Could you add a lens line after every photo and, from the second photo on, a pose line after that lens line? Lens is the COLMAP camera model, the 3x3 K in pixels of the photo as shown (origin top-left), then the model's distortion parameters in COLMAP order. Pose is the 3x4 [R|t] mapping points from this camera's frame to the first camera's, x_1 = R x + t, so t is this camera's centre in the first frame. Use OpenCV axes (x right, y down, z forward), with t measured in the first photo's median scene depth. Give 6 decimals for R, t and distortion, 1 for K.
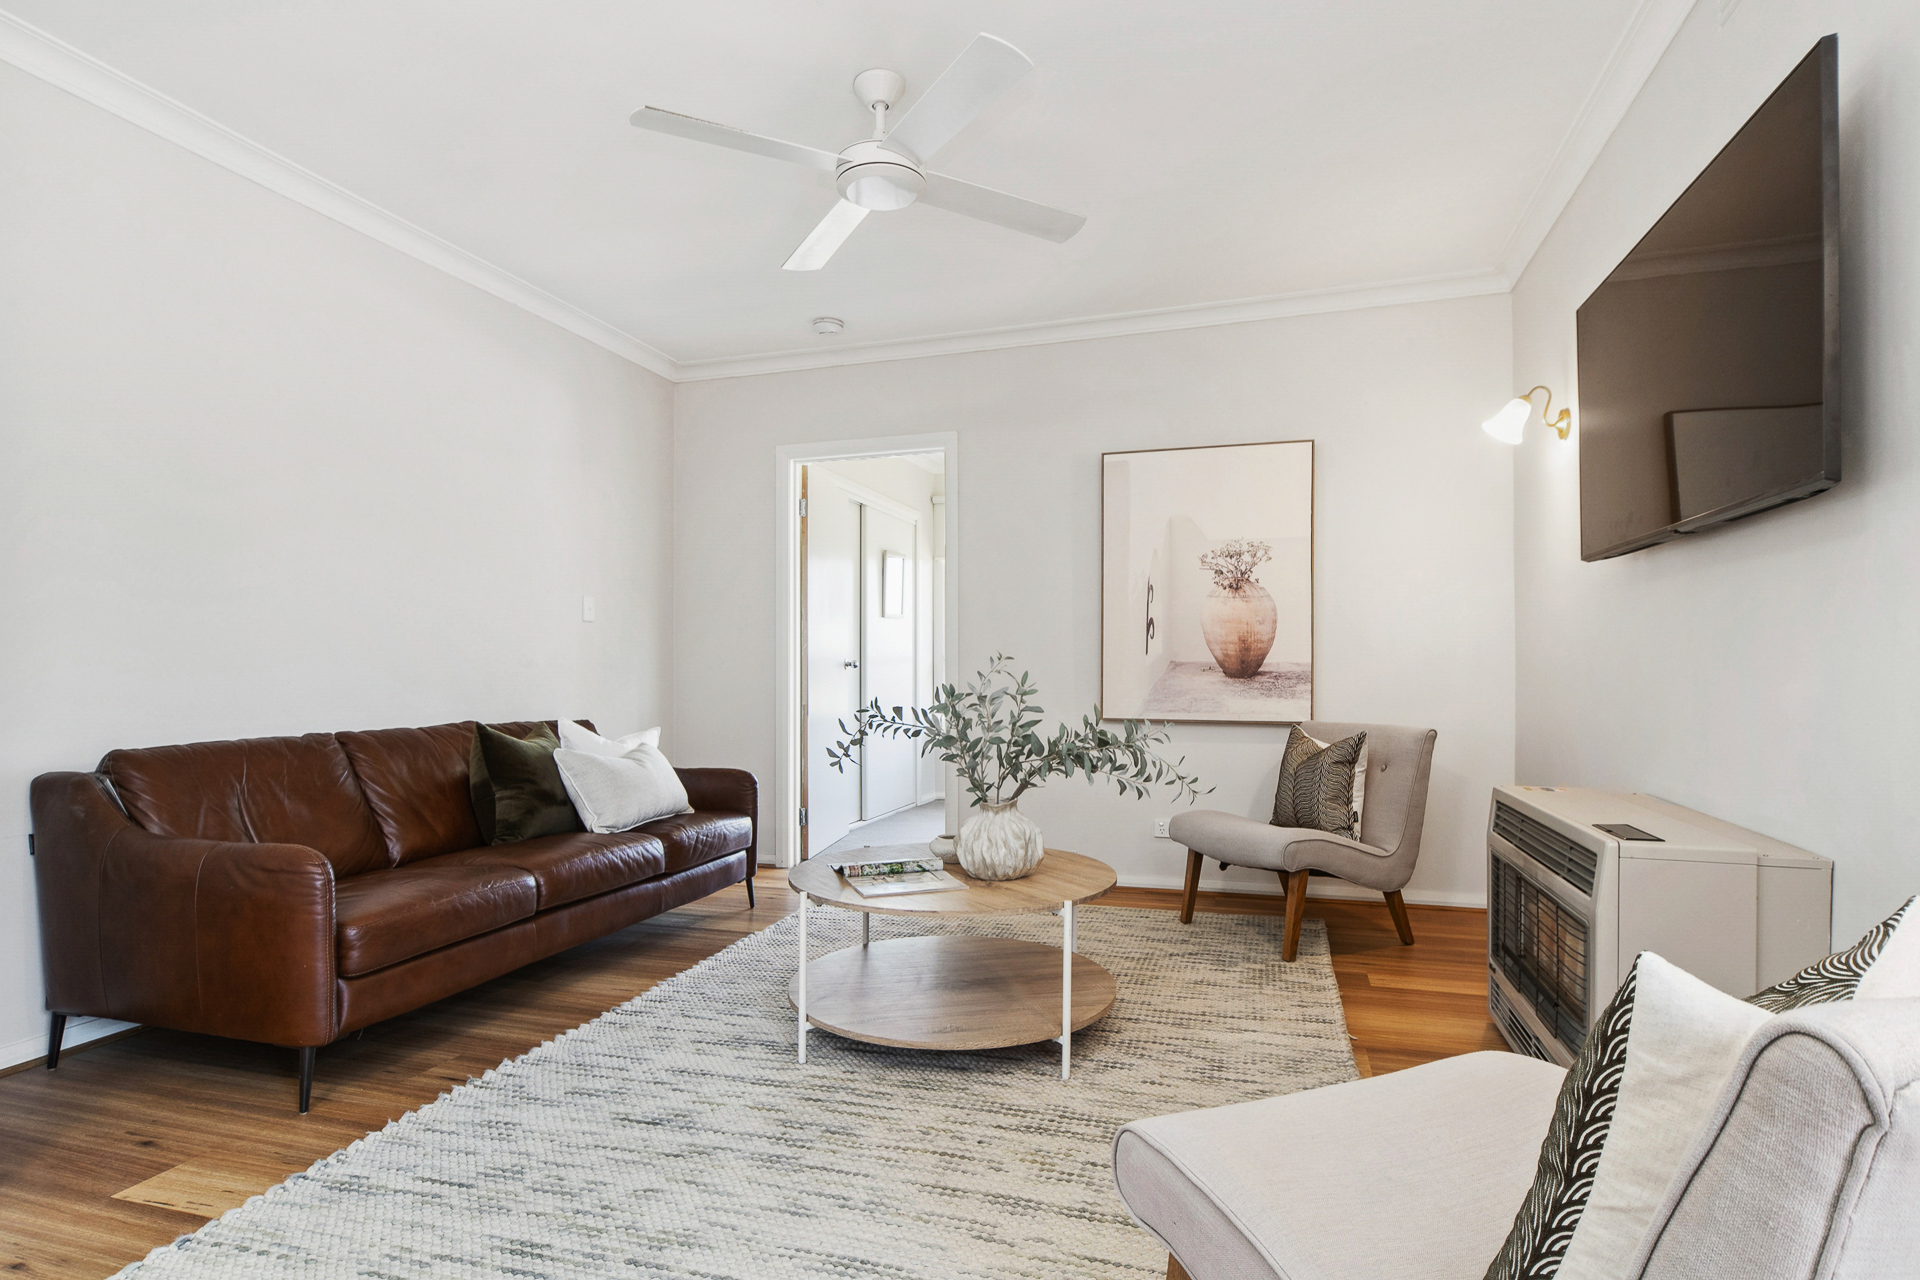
lens RADIAL K [[955.9, 0, 961.7], [0, 955.9, 669.9], [0, 0, 1]] dist [-0.000213, 0.000235]
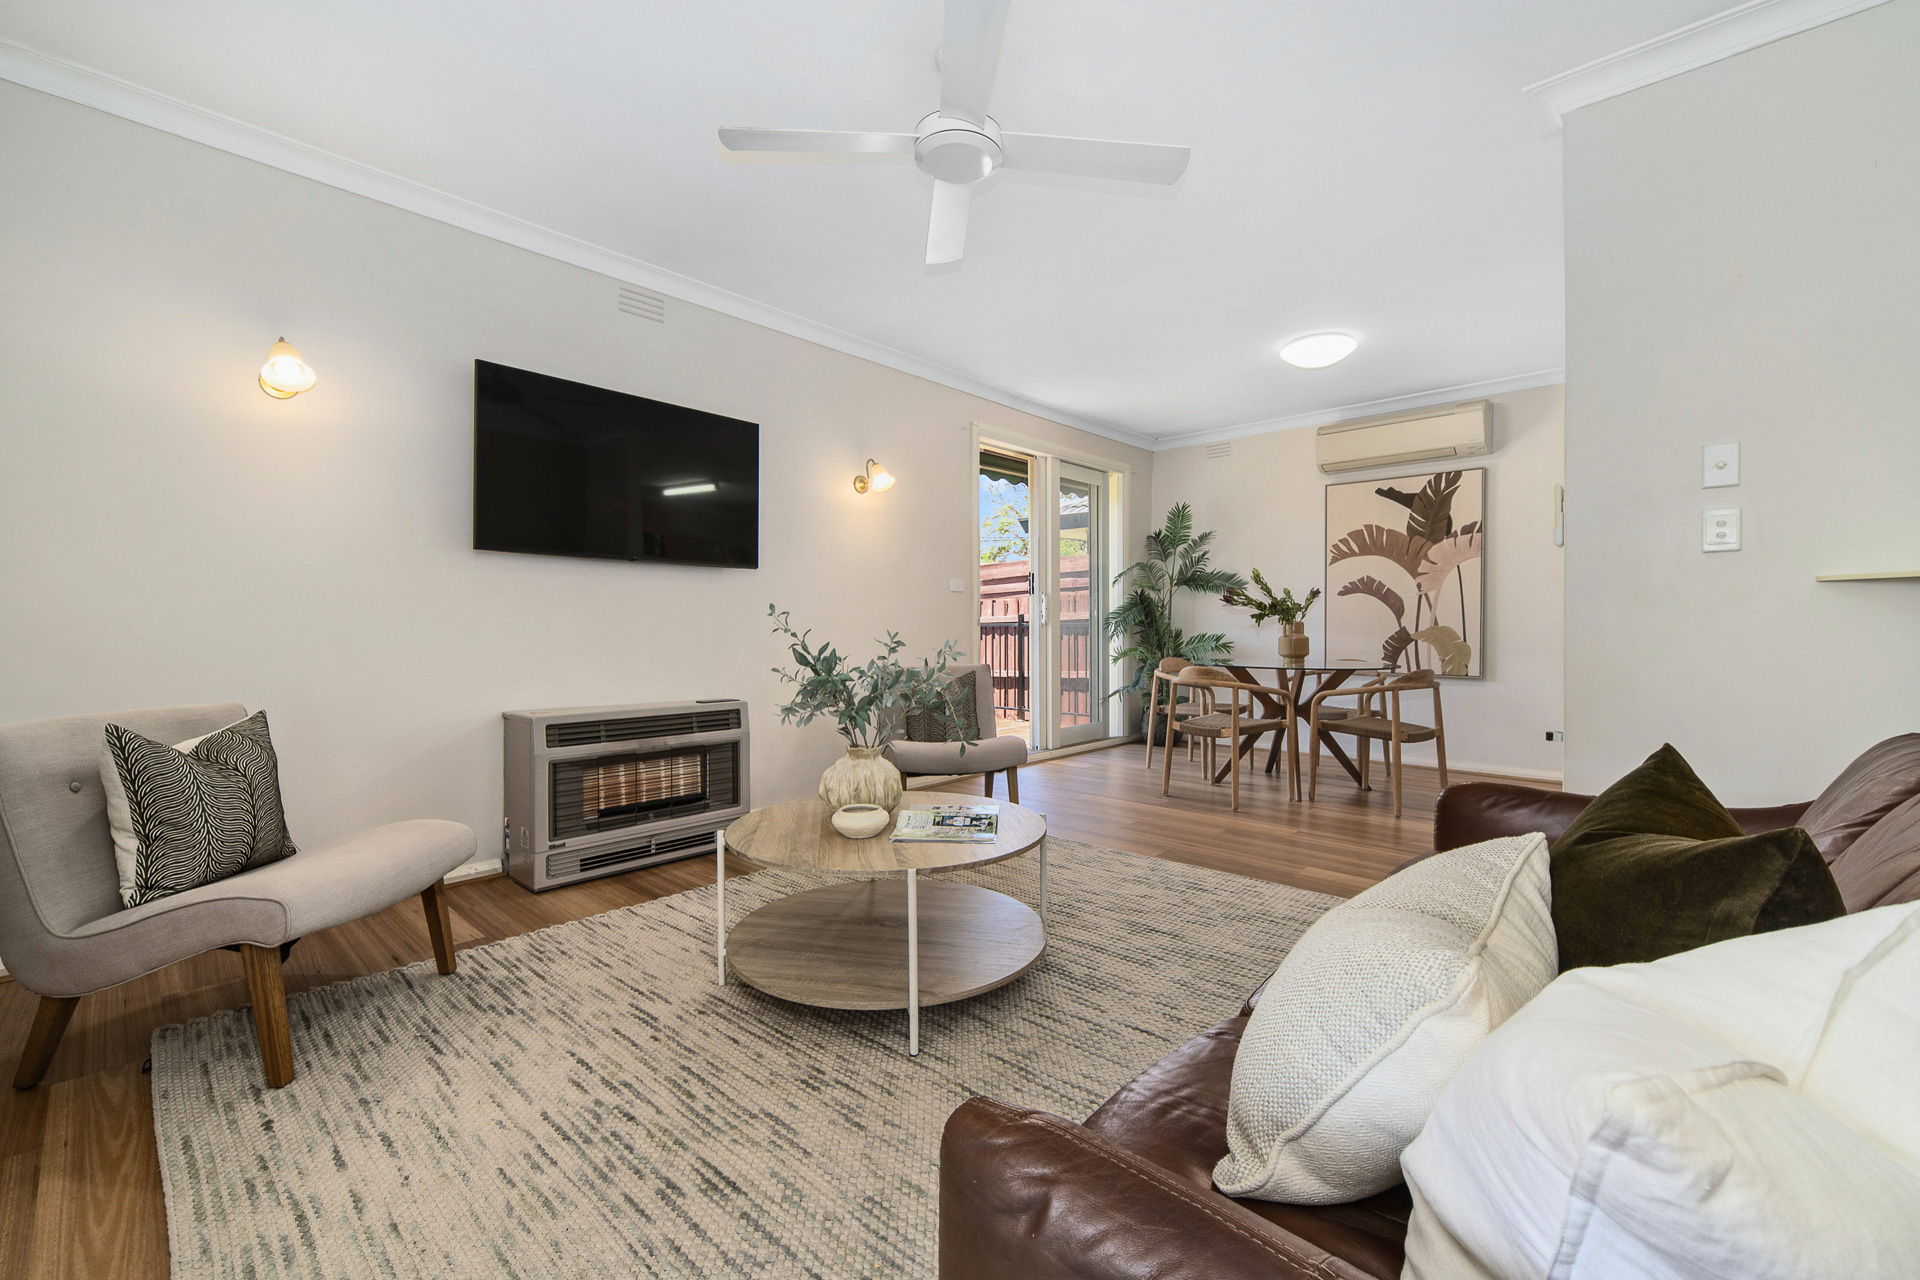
lens RADIAL K [[790.1, 0, 961.5], [0, 790.1, 623.9], [0, 0, 1]] dist [-0.000615, -0.000027]
pose [[-0.907130, 0.005848, 0.420810, -0.406148], [0.002177, 0.999955, -0.009204, 0.003655], [-0.420845, -0.007433, -0.907102, 1.603876]]
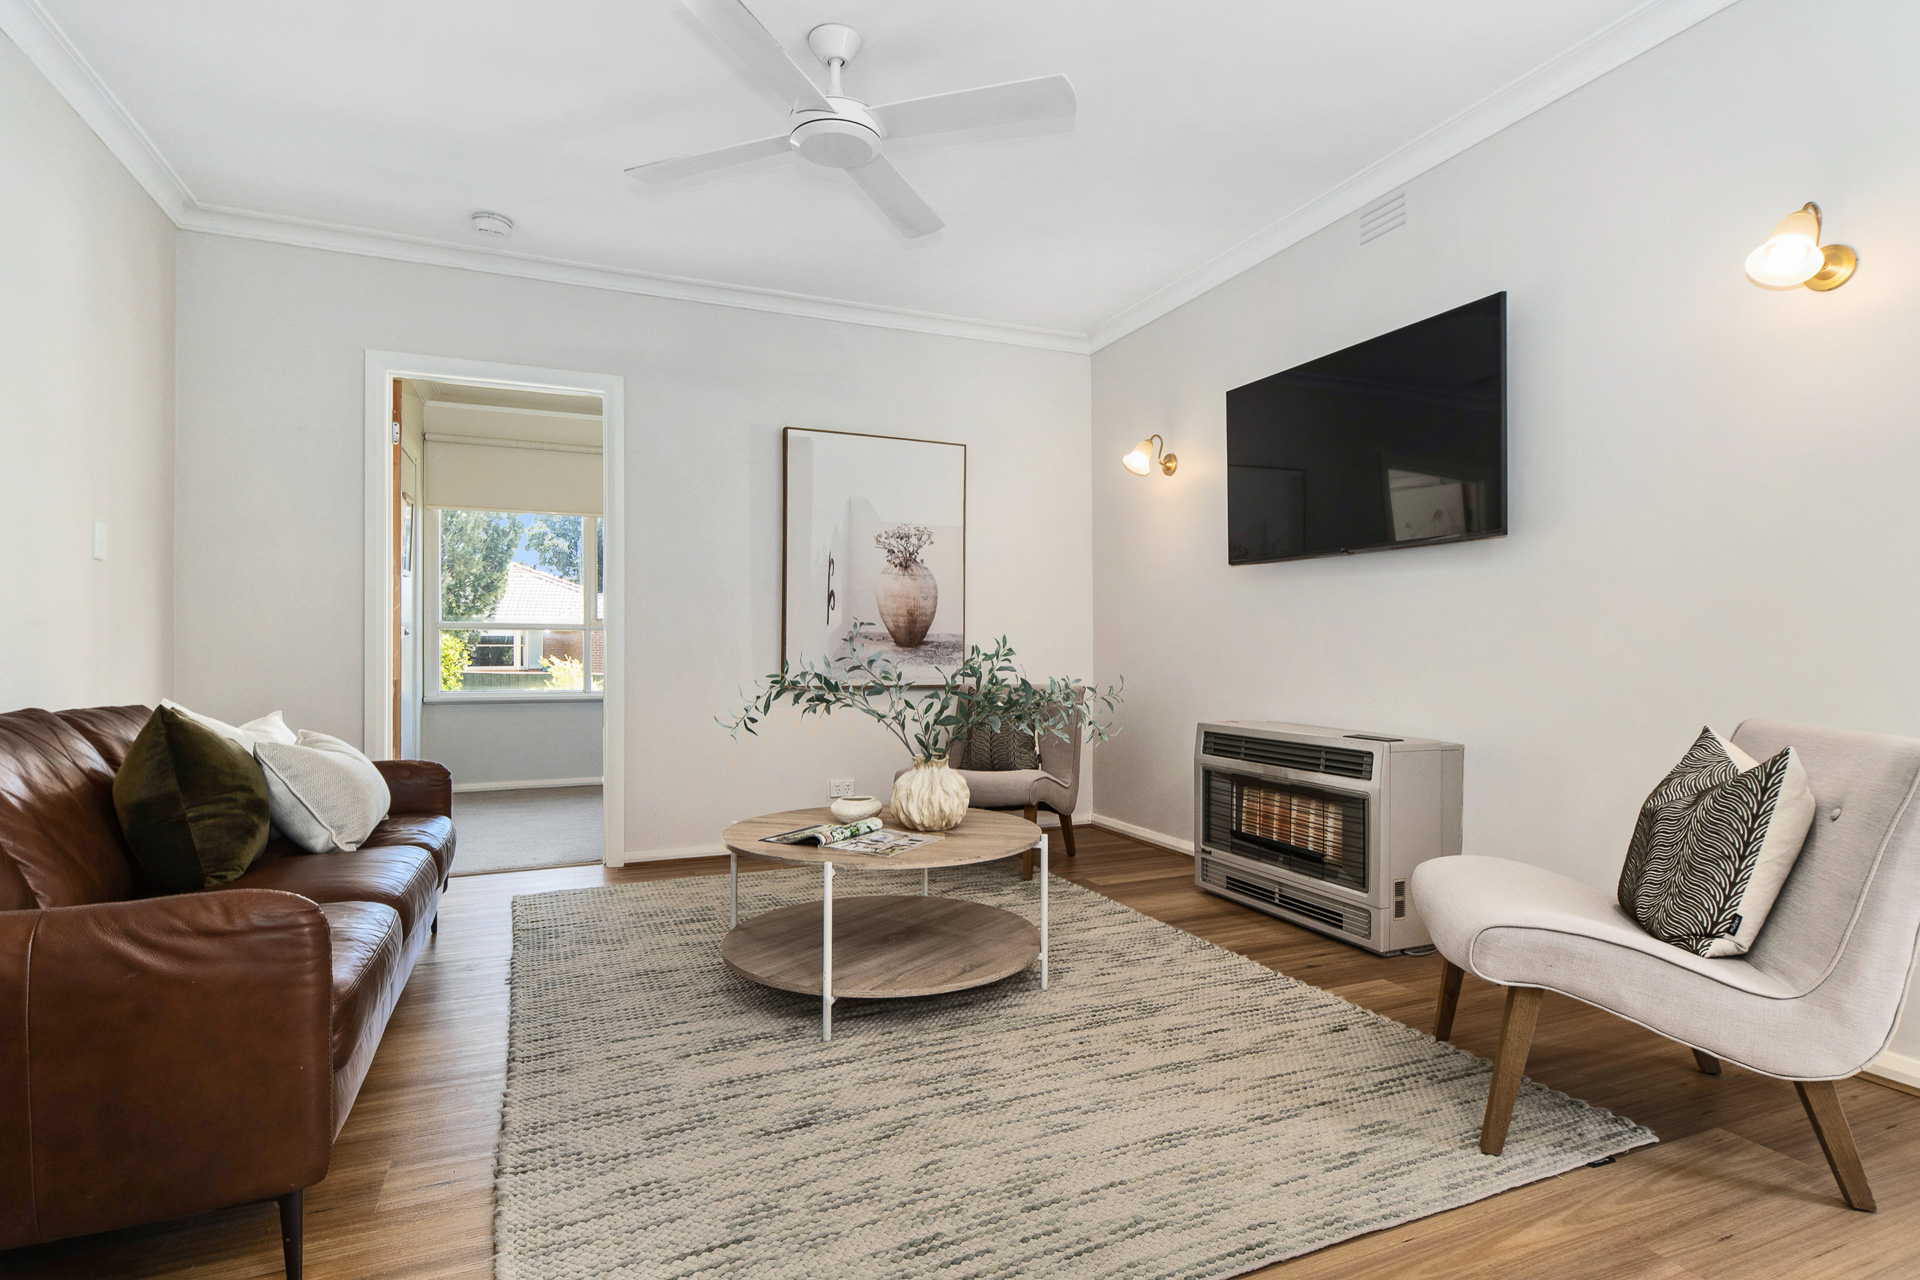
lens RADIAL K [[965.9, 0, 960.0], [0, 965.9, 640.0], [0, 0, 1]] dist [0.002322, 0.000491]
pose [[0.756815, 0.008745, 0.653571, -0.579430], [-0.003731, 0.999952, -0.009060, 0.014808], [-0.653619, 0.004418, 0.756811, 0.146621]]
